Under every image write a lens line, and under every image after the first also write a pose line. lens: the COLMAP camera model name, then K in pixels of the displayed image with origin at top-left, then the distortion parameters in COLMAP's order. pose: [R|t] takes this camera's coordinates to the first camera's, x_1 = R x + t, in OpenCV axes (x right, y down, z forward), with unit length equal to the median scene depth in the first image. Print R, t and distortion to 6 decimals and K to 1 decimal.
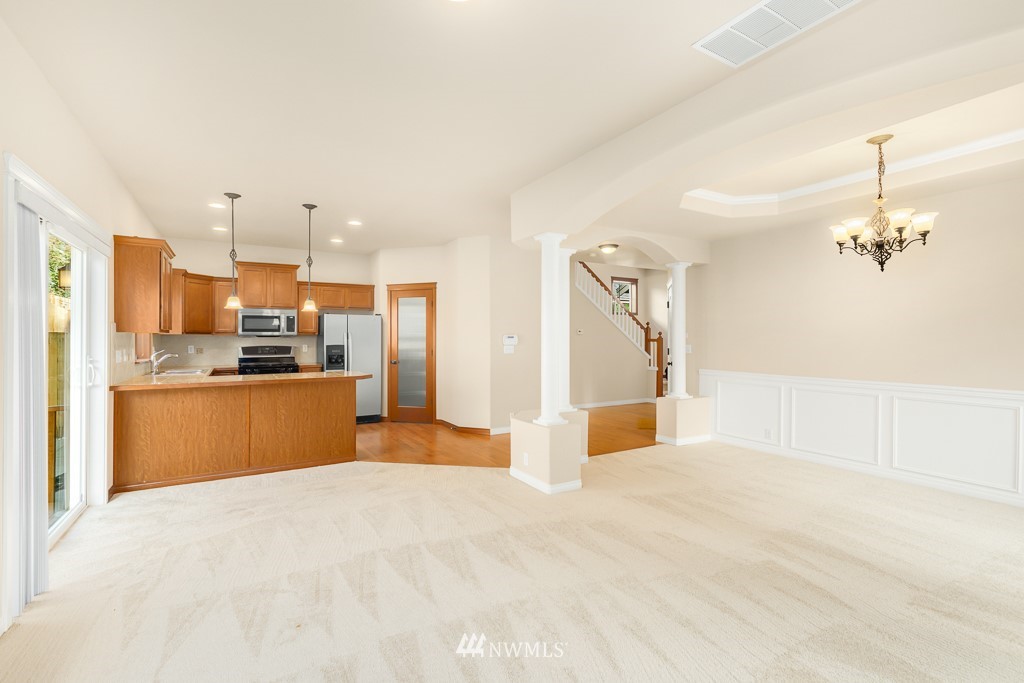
lens RADIAL K [[464.6, 0, 512.8], [0, 464.6, 336.3], [0, 0, 1]] dist [0.005697, -0.000007]
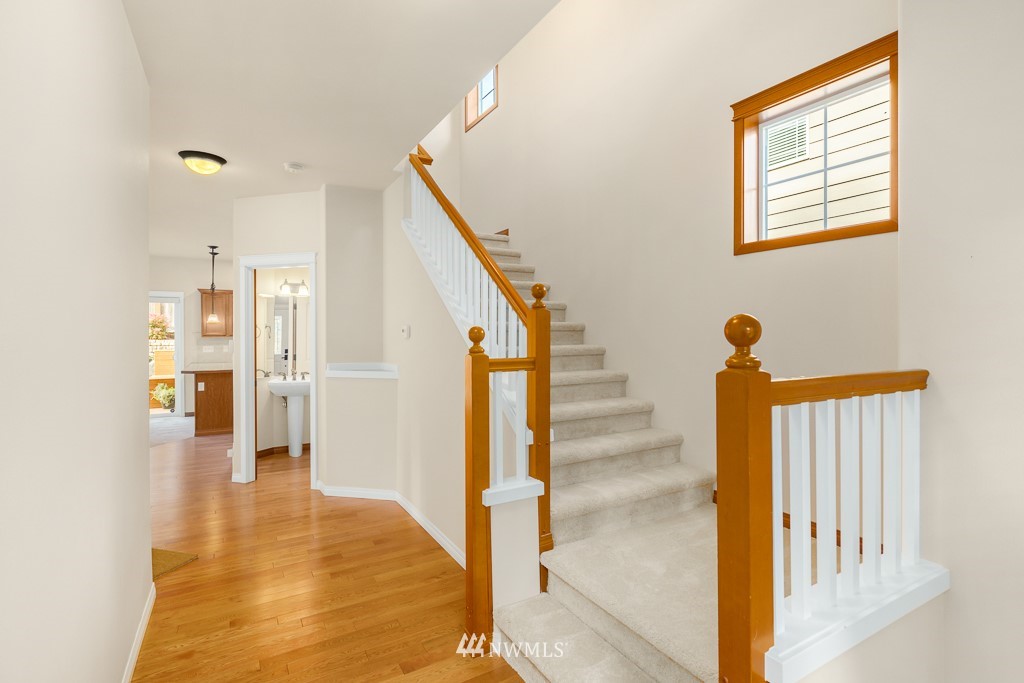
lens RADIAL K [[486.0, 0, 514.1], [0, 486.0, 338.5], [0, 0, 1]] dist [0.000413, -0.000013]
pose [[0.000822, 0.010283, -0.999947, 0.969875], [0.003401, 0.999941, 0.010285, -0.015737], [0.999994, -0.003410, 0.000787, 1.792914]]
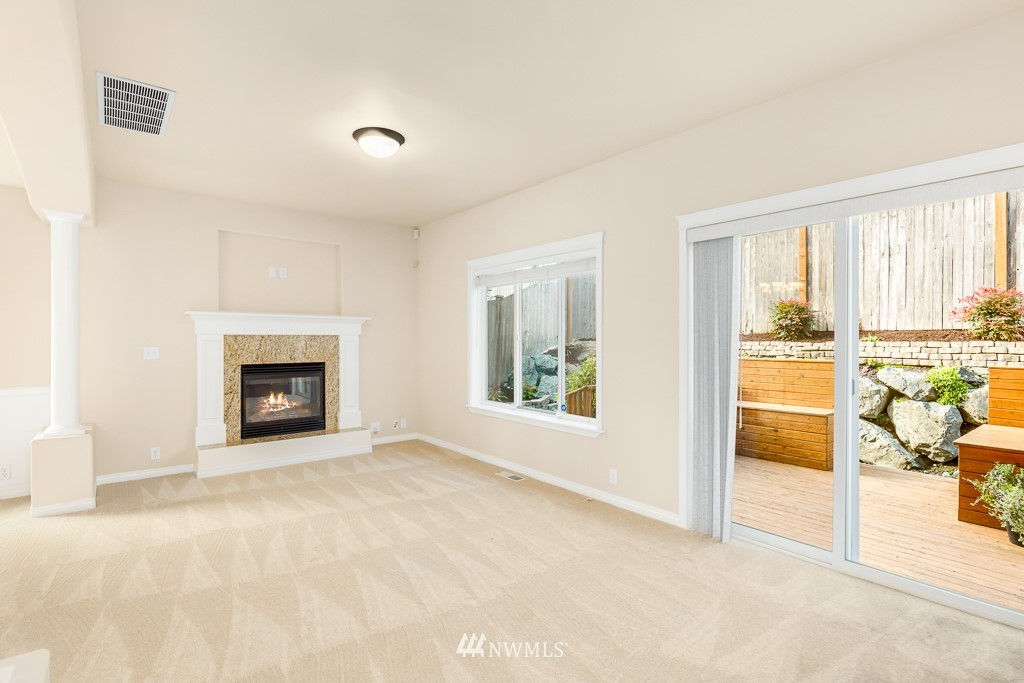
lens RADIAL K [[486.0, 0, 514.1], [0, 486.0, 338.5], [0, 0, 1]] dist [0.000413, -0.000013]
pose [[-0.988760, 0.000062, -0.149511, -0.121067], [0.000314, 0.999999, -0.001666, 0.004467], [0.149511, -0.001694, -0.988759, 1.003495]]
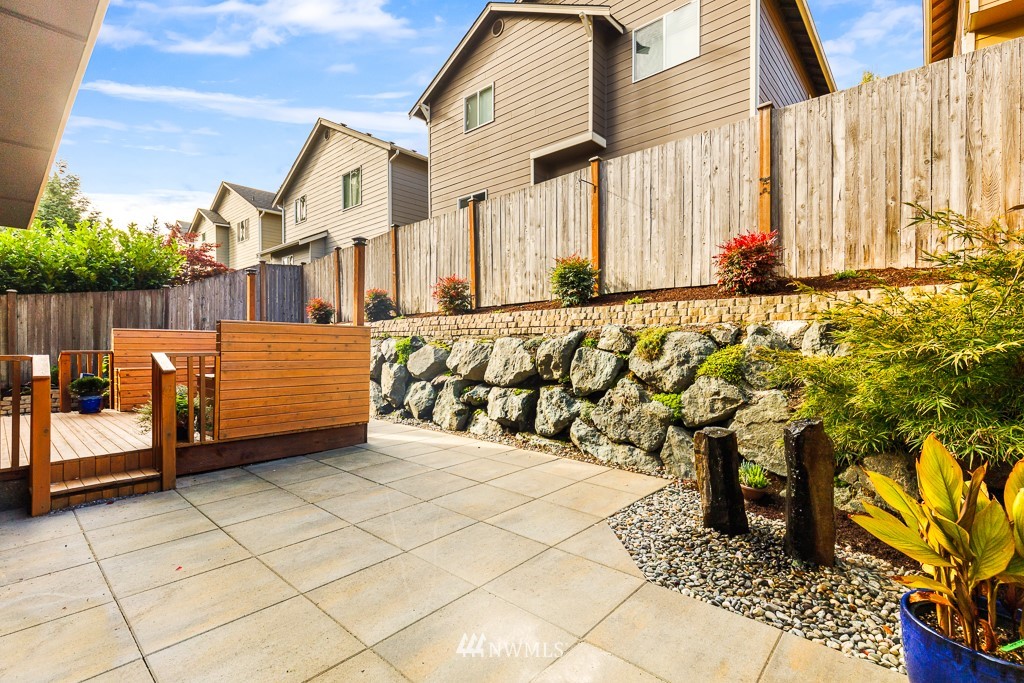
lens RADIAL K [[463.1, 0, 511.0], [0, 463.1, 339.6], [0, 0, 1]] dist [0.008297, -0.000947]
pose [[-0.954104, 0.004711, -0.299438, -1.166392], [0.007038, 0.999953, -0.006695, 0.092092], [0.299393, -0.008495, -0.954092, 1.489371]]
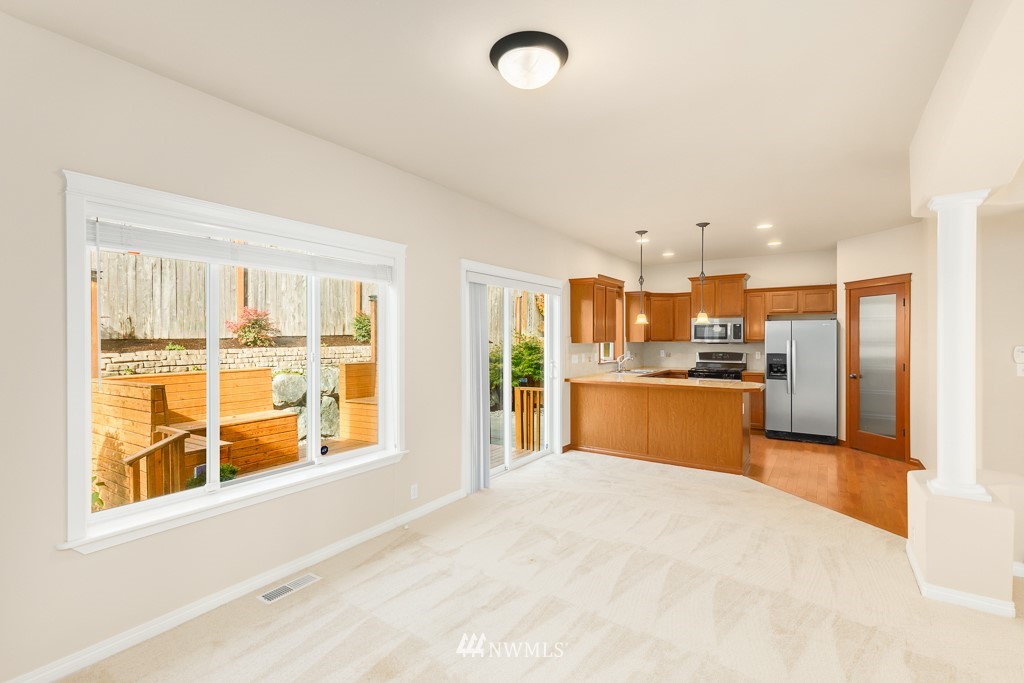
lens RADIAL K [[463.1, 0, 511.0], [0, 463.1, 339.6], [0, 0, 1]] dist [0.008297, -0.000947]
pose [[0.425372, 0.004921, -0.905005, 0.320212], [0.004427, 0.999962, 0.007518, -0.024562], [0.905008, -0.007205, 0.425334, 0.140550]]
